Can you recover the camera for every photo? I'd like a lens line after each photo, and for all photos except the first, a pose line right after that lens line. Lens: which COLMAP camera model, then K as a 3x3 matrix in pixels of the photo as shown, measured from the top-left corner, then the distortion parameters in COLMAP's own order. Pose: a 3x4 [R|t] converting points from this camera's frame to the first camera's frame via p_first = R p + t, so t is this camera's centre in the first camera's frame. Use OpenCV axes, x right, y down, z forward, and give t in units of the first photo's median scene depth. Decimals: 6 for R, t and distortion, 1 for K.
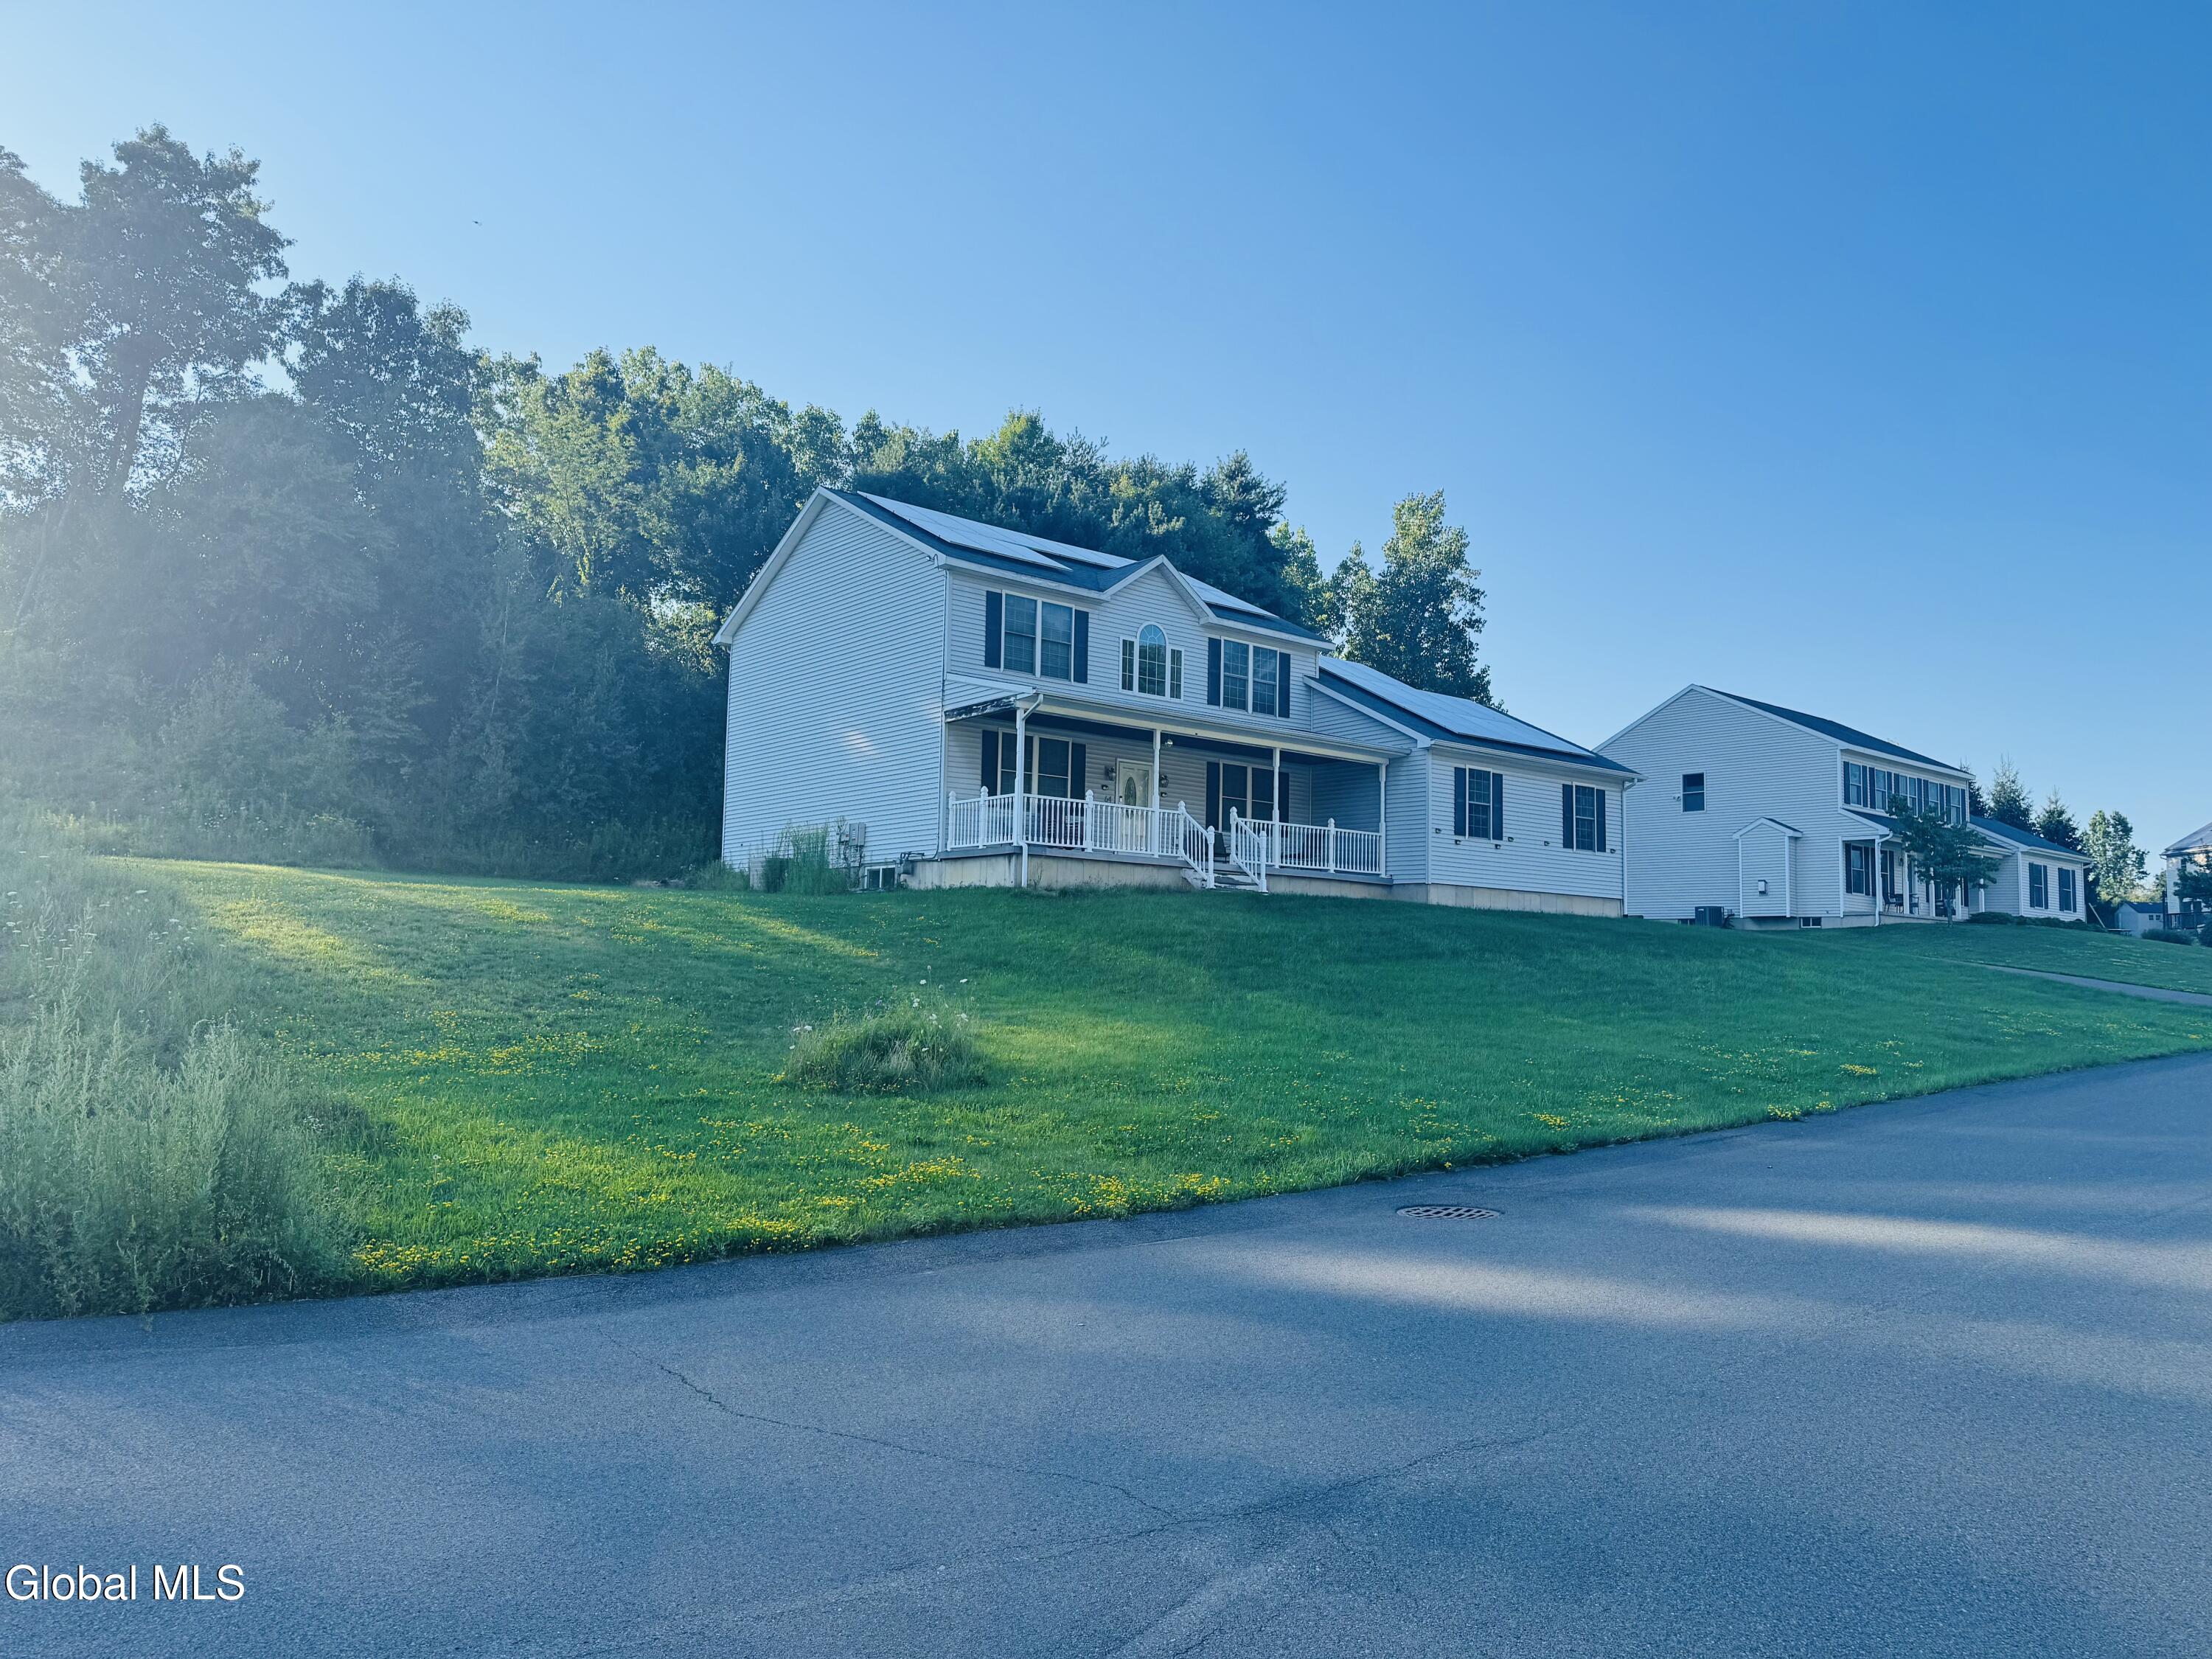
lens RADIAL K [[1530.0, 0, 1106.0], [0, 1530.0, 829.5], [0, 0, 1]] dist [0.128065, -0.161720]
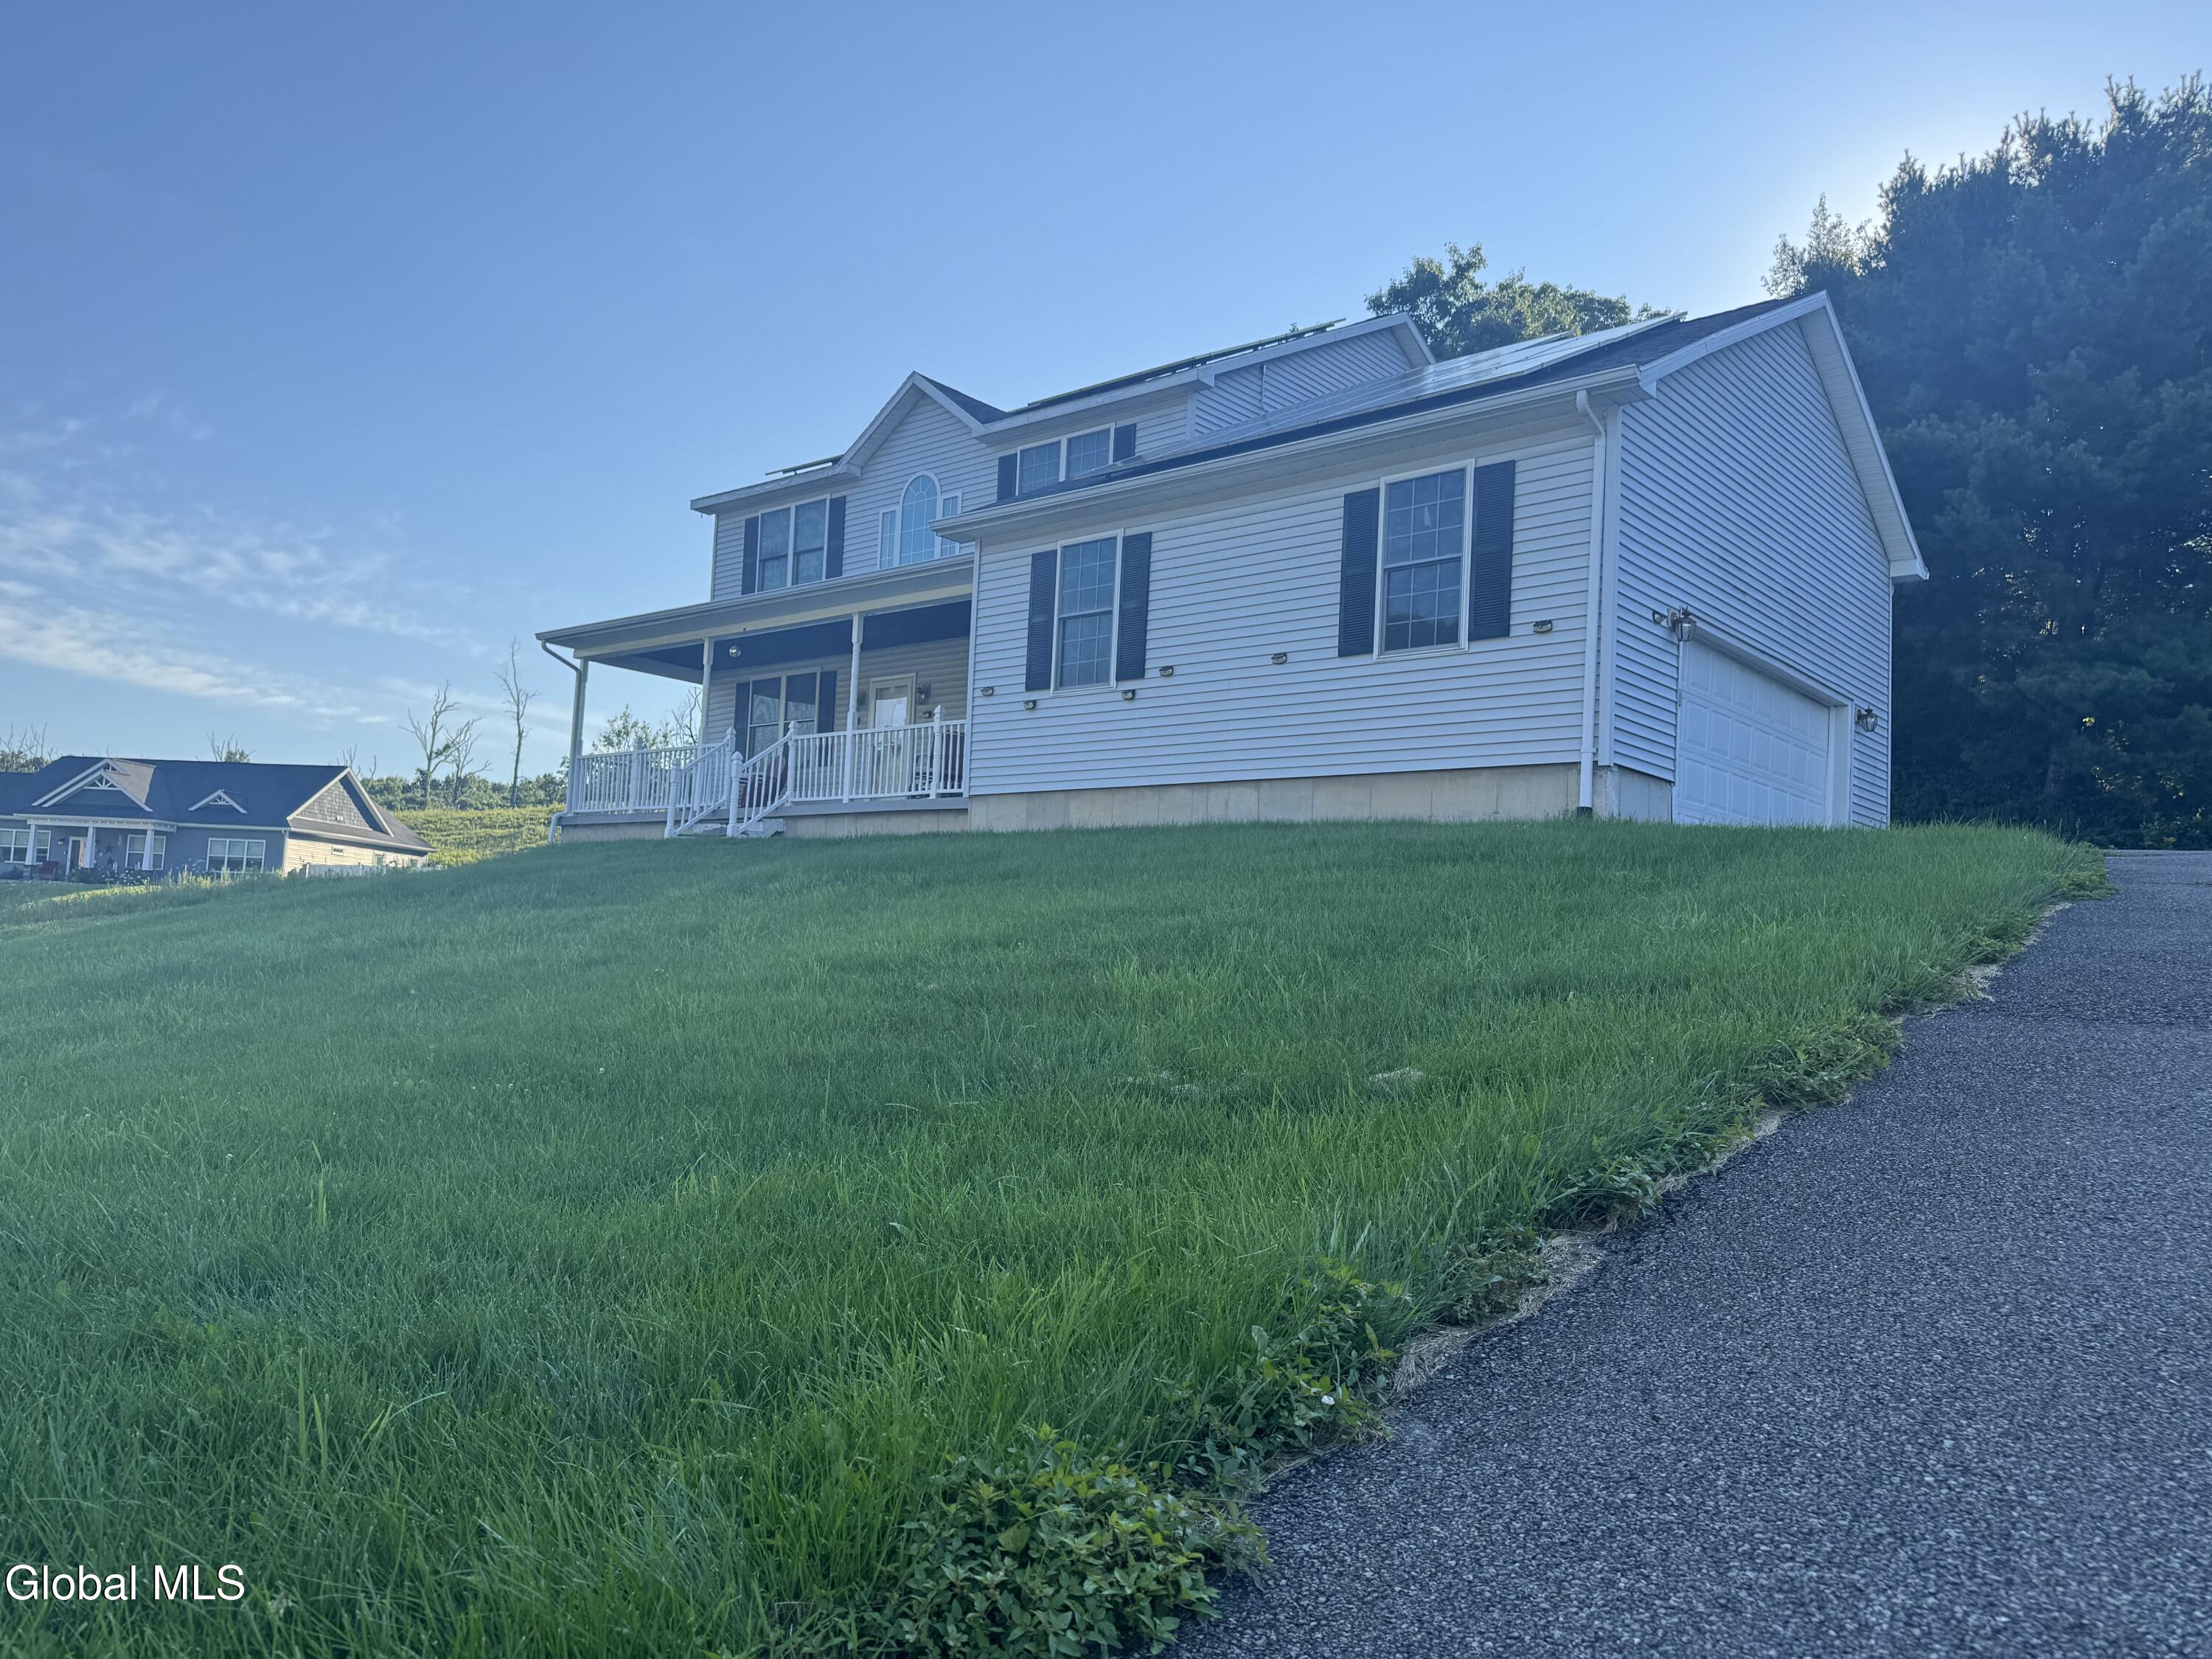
lens RADIAL K [[1530.0, 0, 1106.0], [0, 1530.0, 829.5], [0, 0, 1]] dist [0.128065, -0.161720]
pose [[0.192073, -0.100632, -0.976208, 0.697141], [0.050953, 0.994410, -0.092483, 0.093004], [0.980057, -0.031977, 0.196126, 0.917158]]
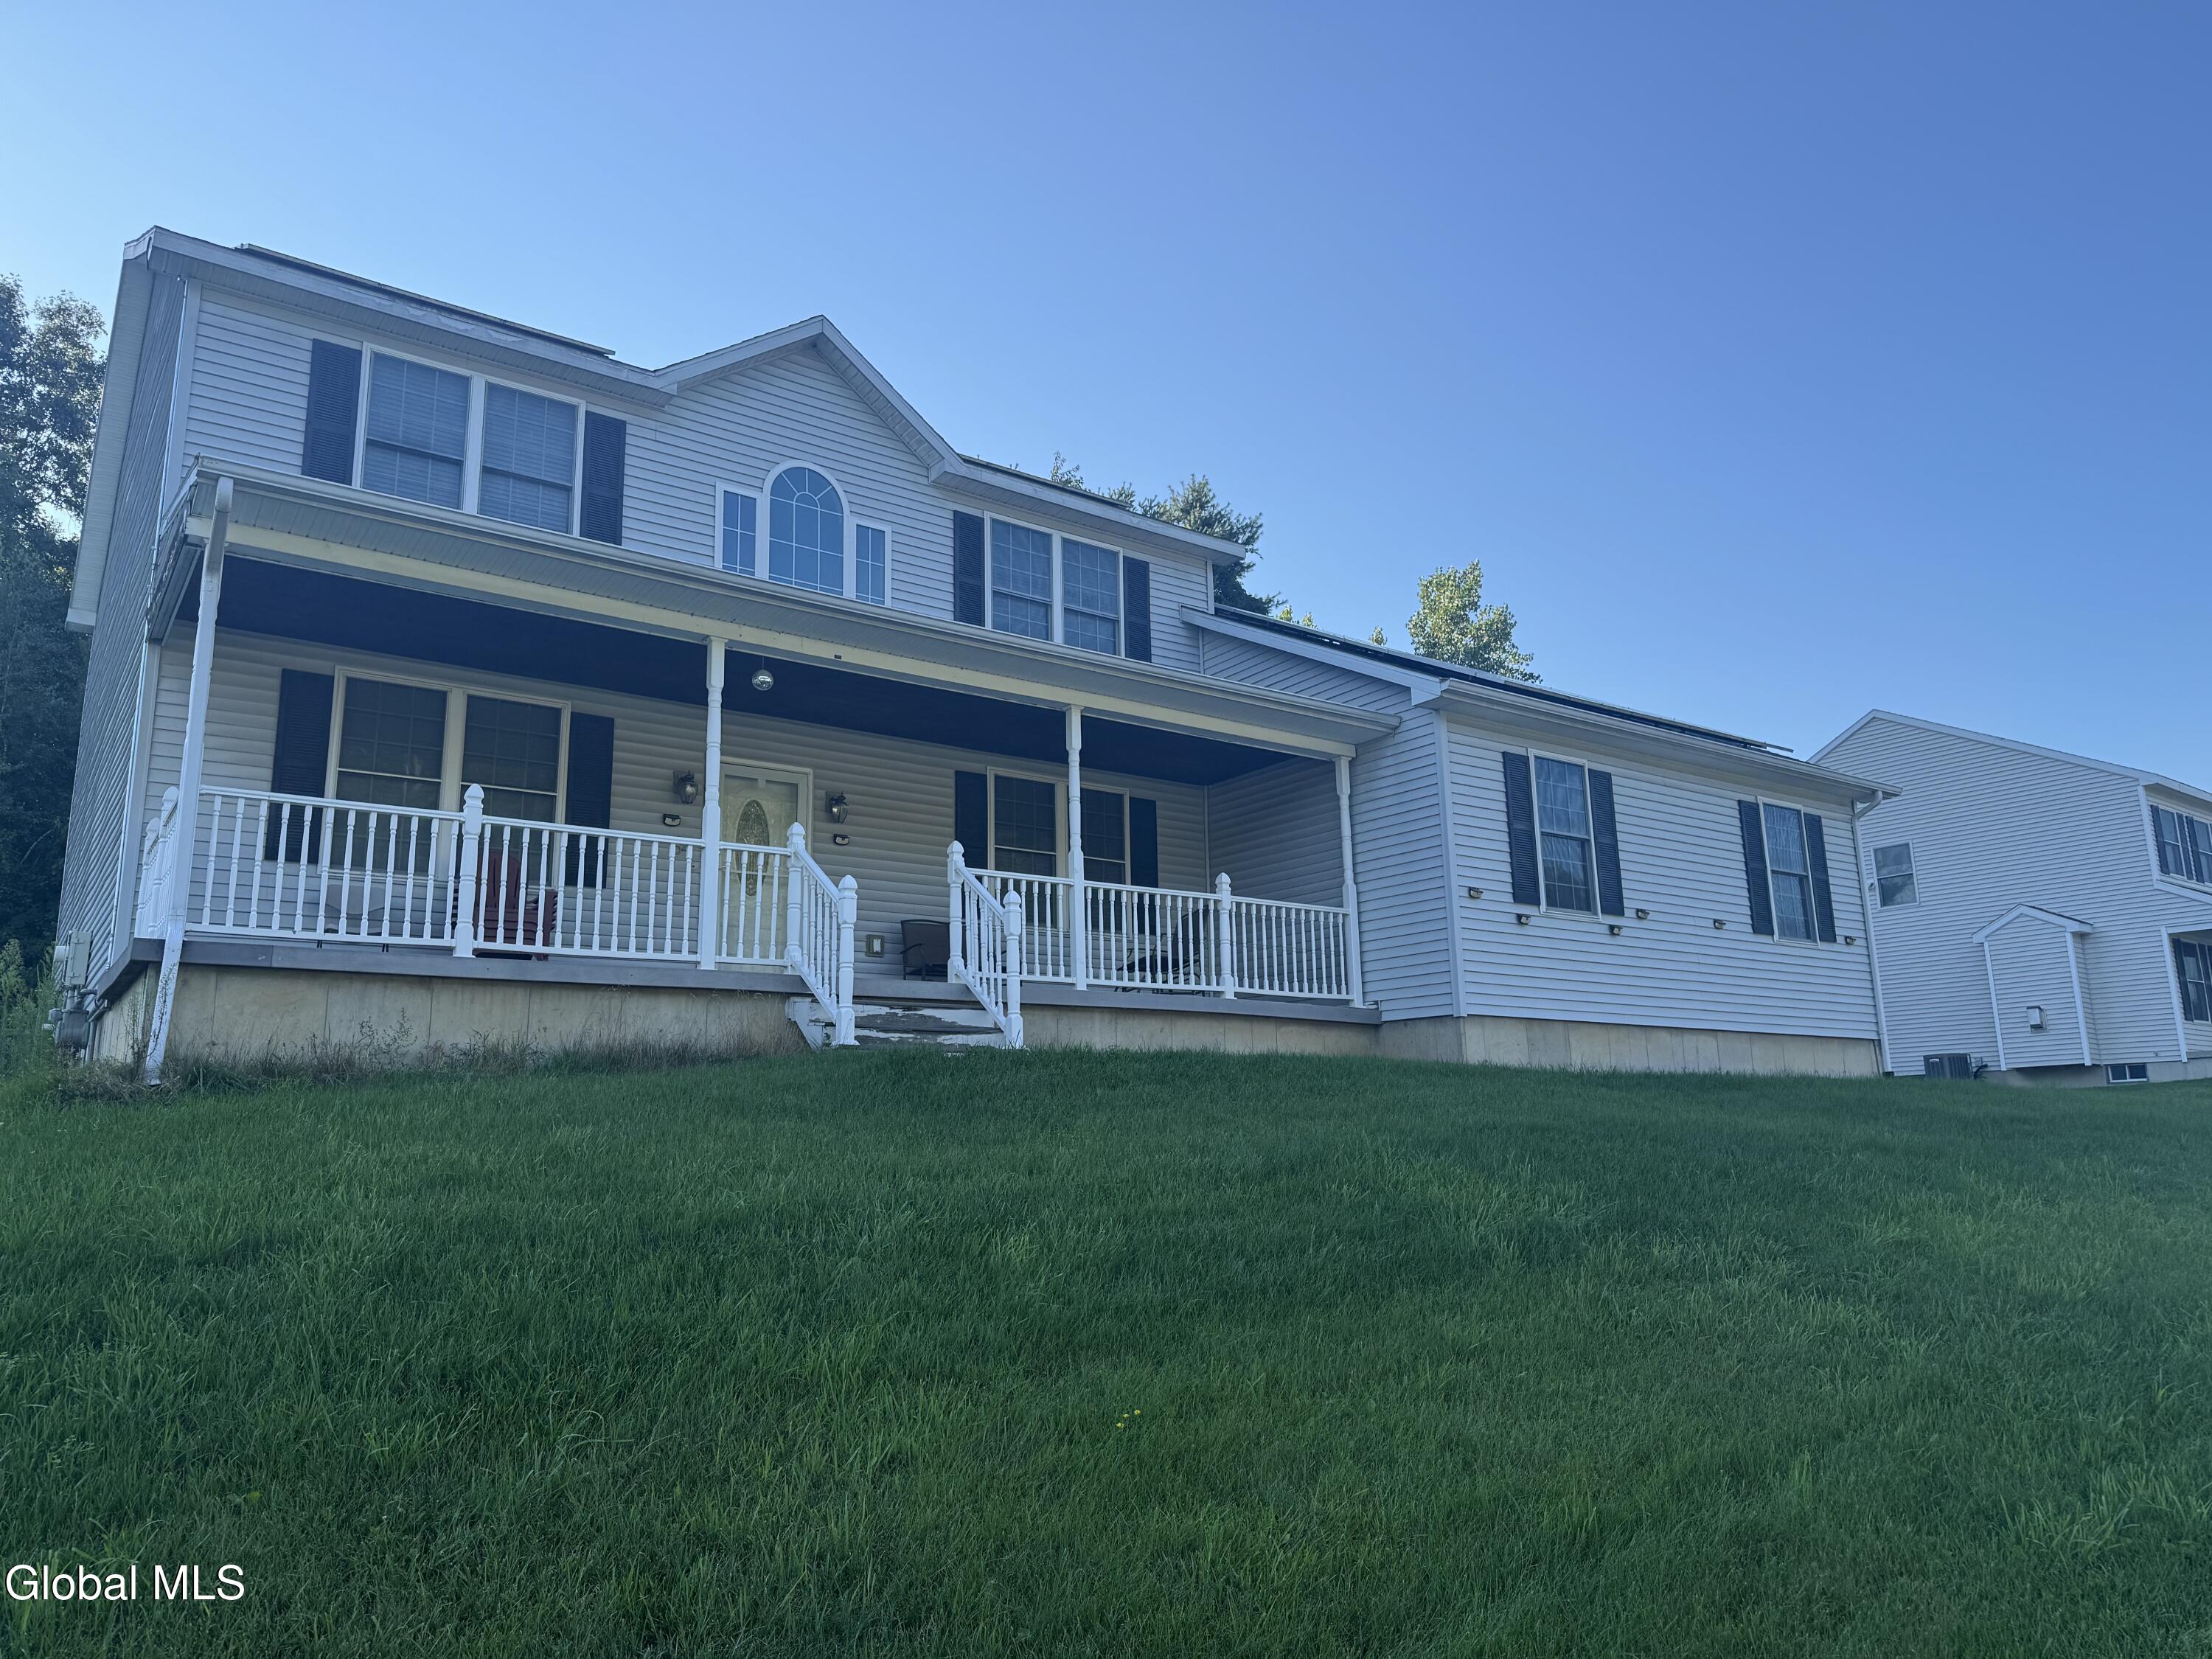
lens RADIAL K [[1530.0, 0, 1106.0], [0, 1530.0, 829.5], [0, 0, 1]] dist [0.128065, -0.161720]
pose [[0.997974, -0.051192, -0.037790, 0.126791], [0.046419, 0.991944, -0.117864, 0.028839], [0.043519, 0.115871, 0.992310, 0.550664]]
